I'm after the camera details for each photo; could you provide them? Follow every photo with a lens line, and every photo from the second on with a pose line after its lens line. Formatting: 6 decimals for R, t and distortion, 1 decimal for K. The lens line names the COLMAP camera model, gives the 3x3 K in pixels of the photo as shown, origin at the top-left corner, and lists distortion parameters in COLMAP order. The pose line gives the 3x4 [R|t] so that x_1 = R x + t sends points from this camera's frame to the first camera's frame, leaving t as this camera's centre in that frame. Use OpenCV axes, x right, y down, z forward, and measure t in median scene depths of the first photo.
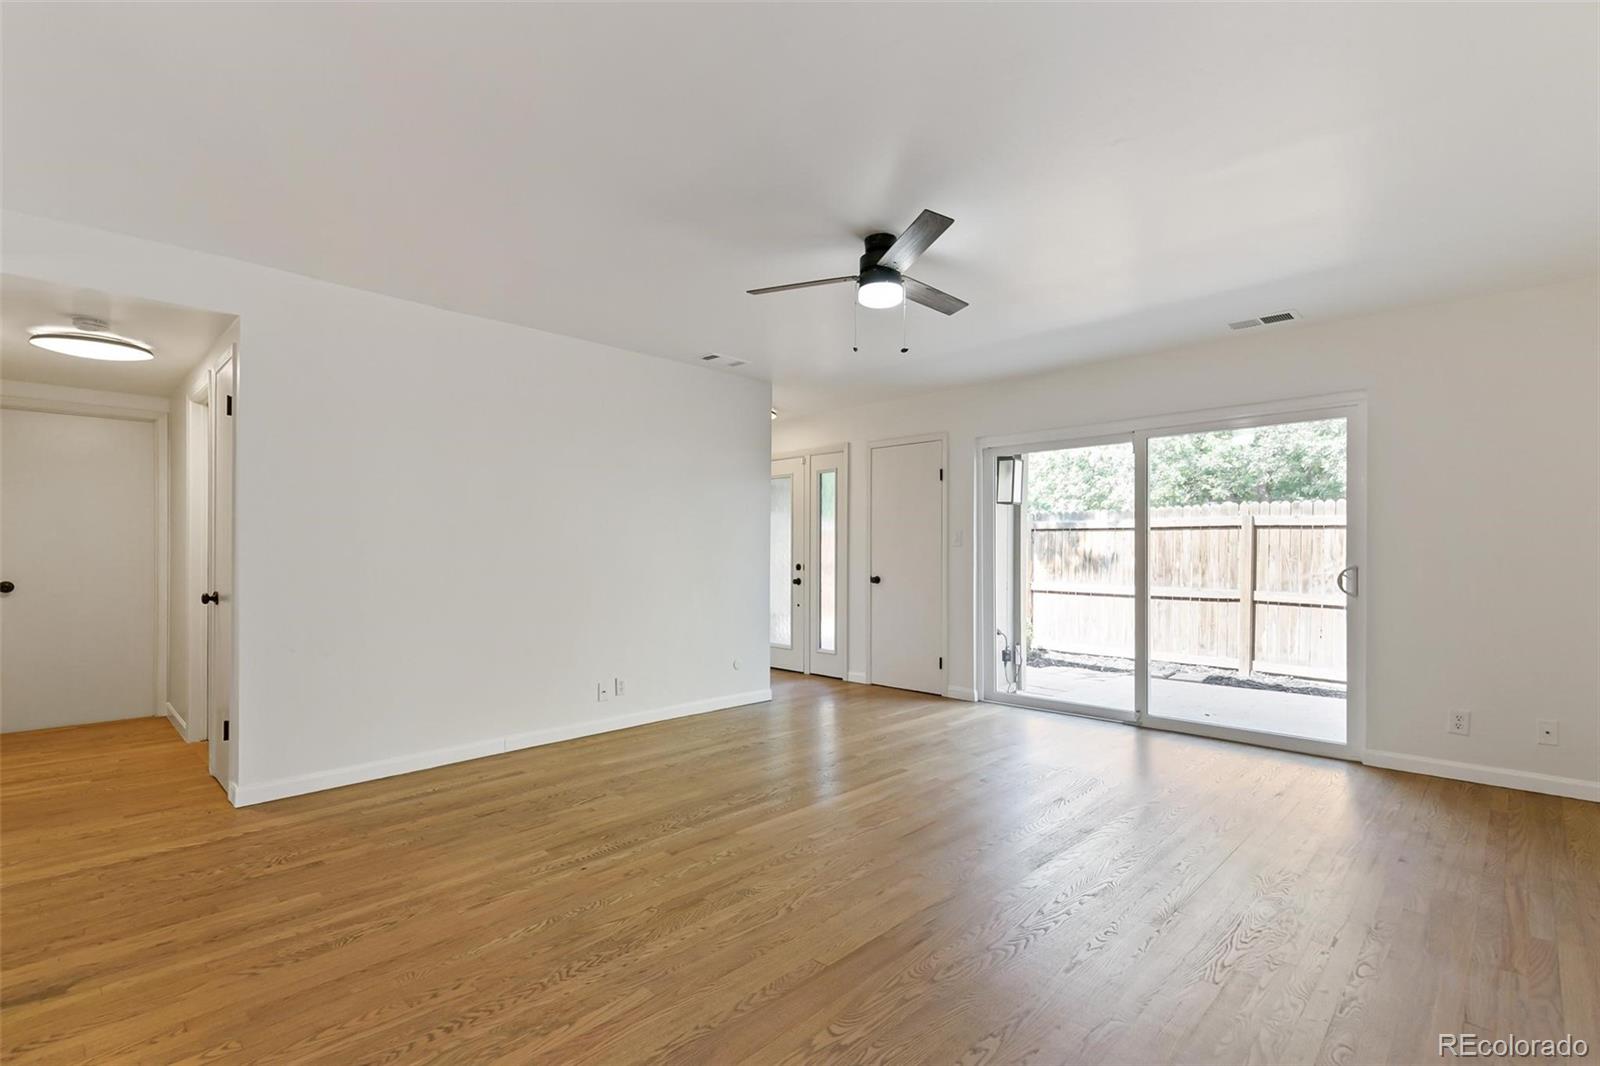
lens RADIAL K [[750.8, 0, 810.0], [0, 750.8, 546.9], [0, 0, 1]] dist [0.009521, -0.002464]
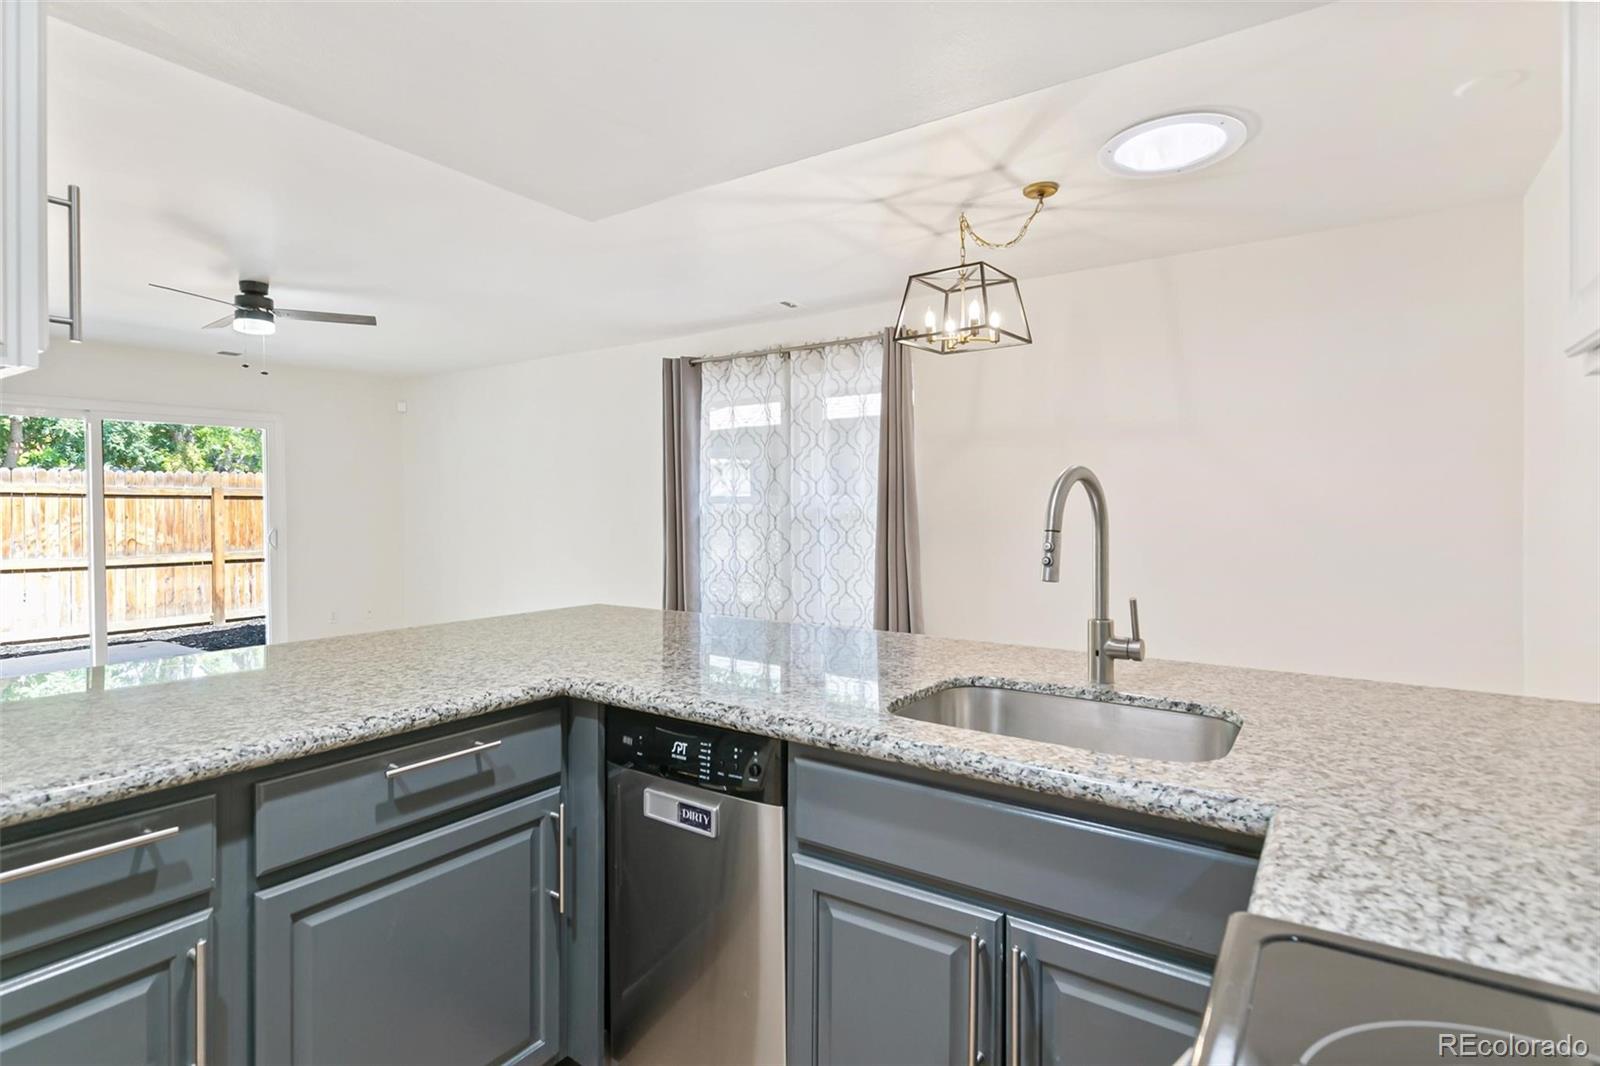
lens RADIAL K [[811.2, 0, 801.7], [0, 811.2, 506.2], [0, 0, 1]] dist [-0.001547, -0.000402]
pose [[-0.177384, -0.006370, 0.984121, -1.532925], [0.003880, 0.999967, 0.007172, -0.035114], [-0.984134, 0.005091, -0.177354, 0.349265]]
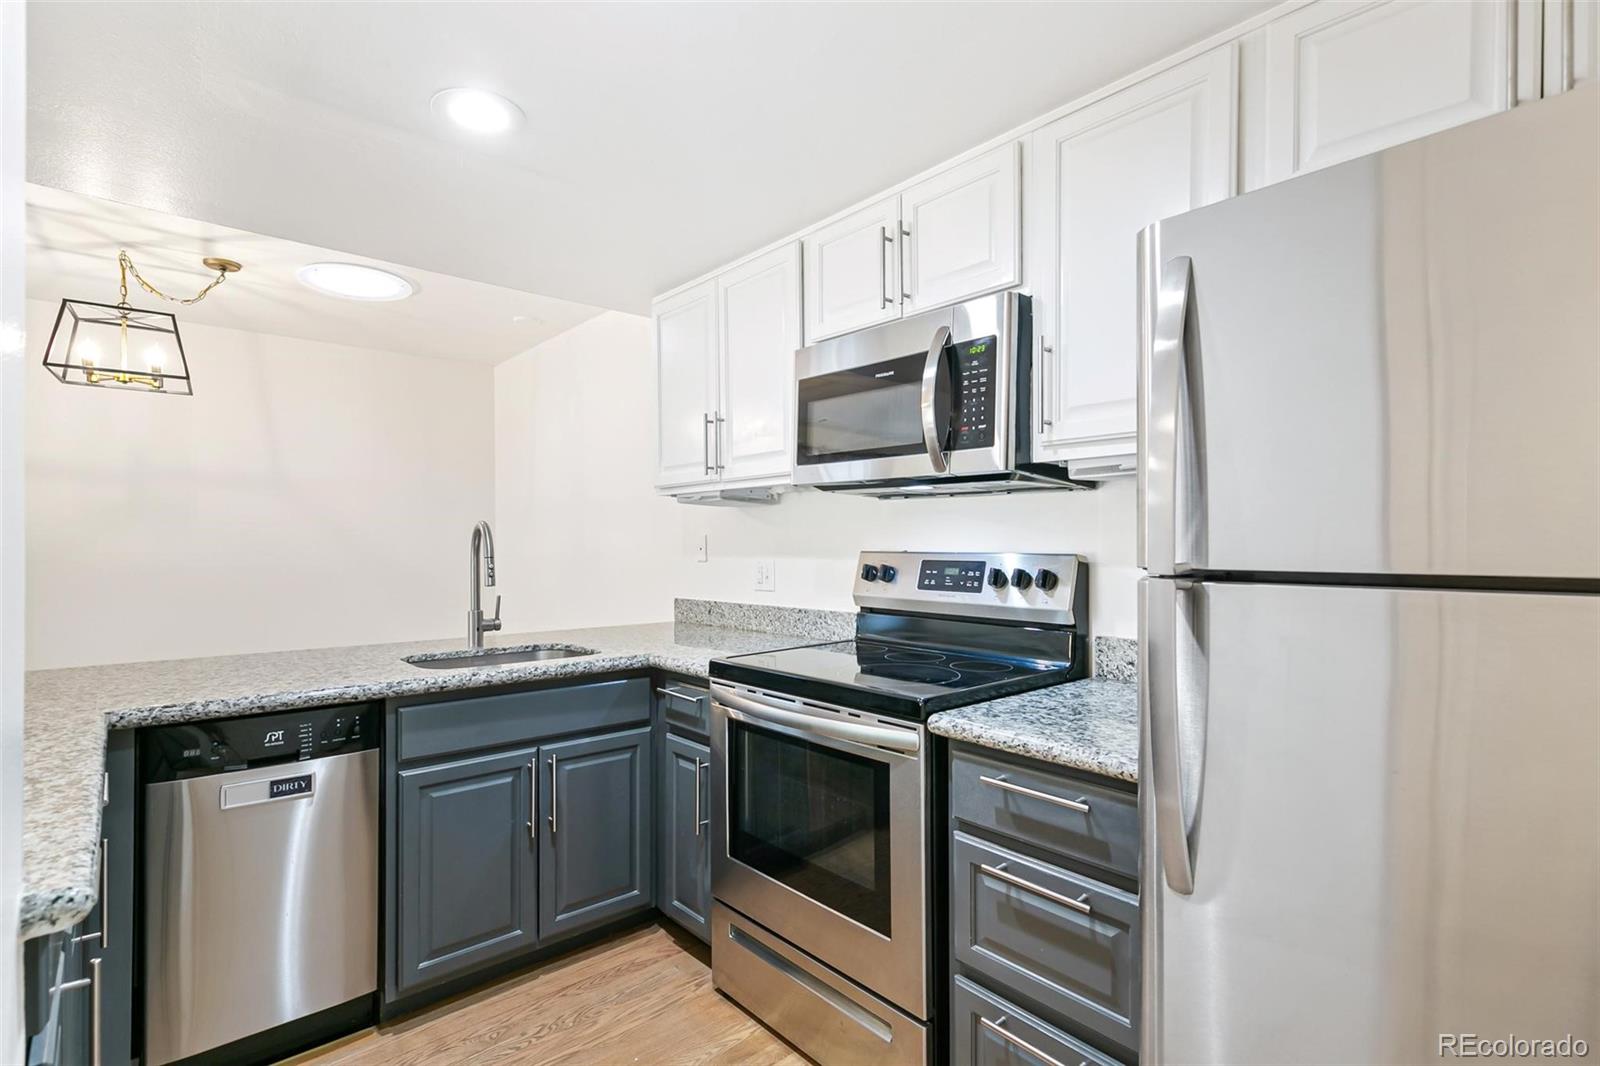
lens RADIAL K [[750.8, 0, 815.2], [0, 750.8, 536.8], [0, 0, 1]] dist [0.009521, -0.002464]
pose [[-0.998027, -0.000568, 0.062782, -1.478085], [-0.001245, 0.999942, -0.010739, -0.030194], [-0.062772, -0.010796, -0.997970, 0.901577]]
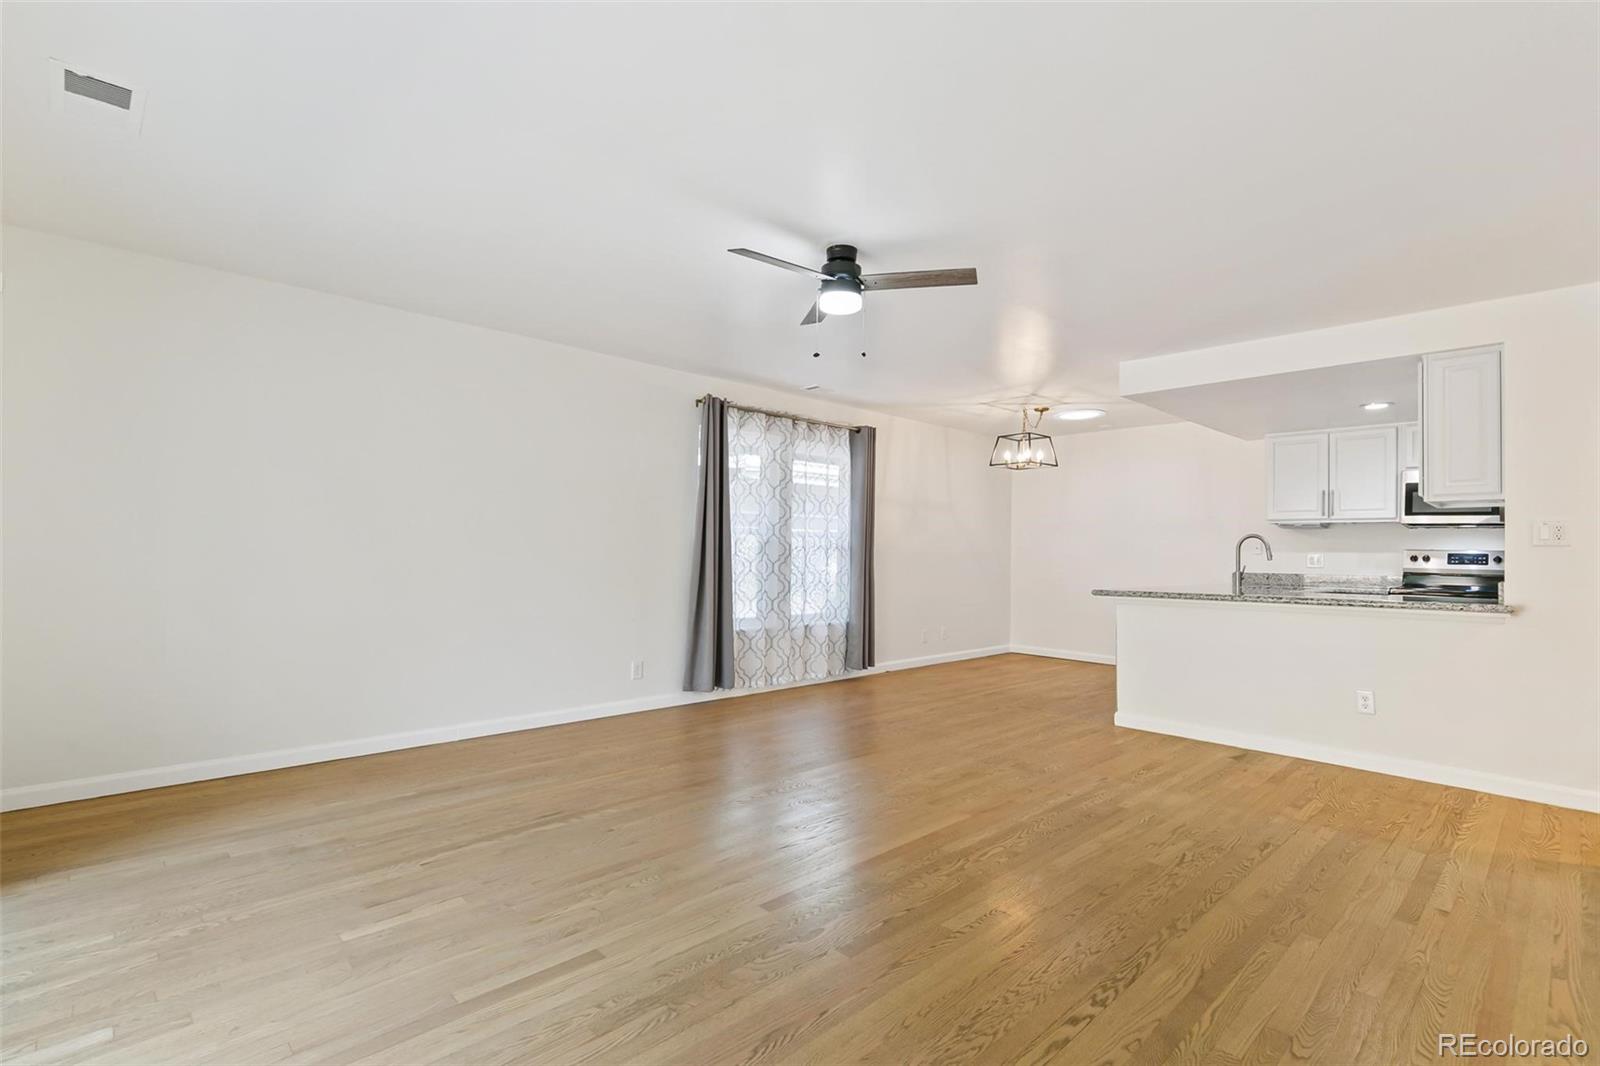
lens RADIAL K [[750.8, 0, 797.3], [0, 750.8, 529.9], [0, 0, 1]] dist [0.009521, -0.002464]
pose [[-0.998624, -0.020004, 0.048486, 0.107190], [-0.021504, 0.999300, -0.030617, 0.022005], [-0.047840, -0.031617, -0.998354, 2.222782]]
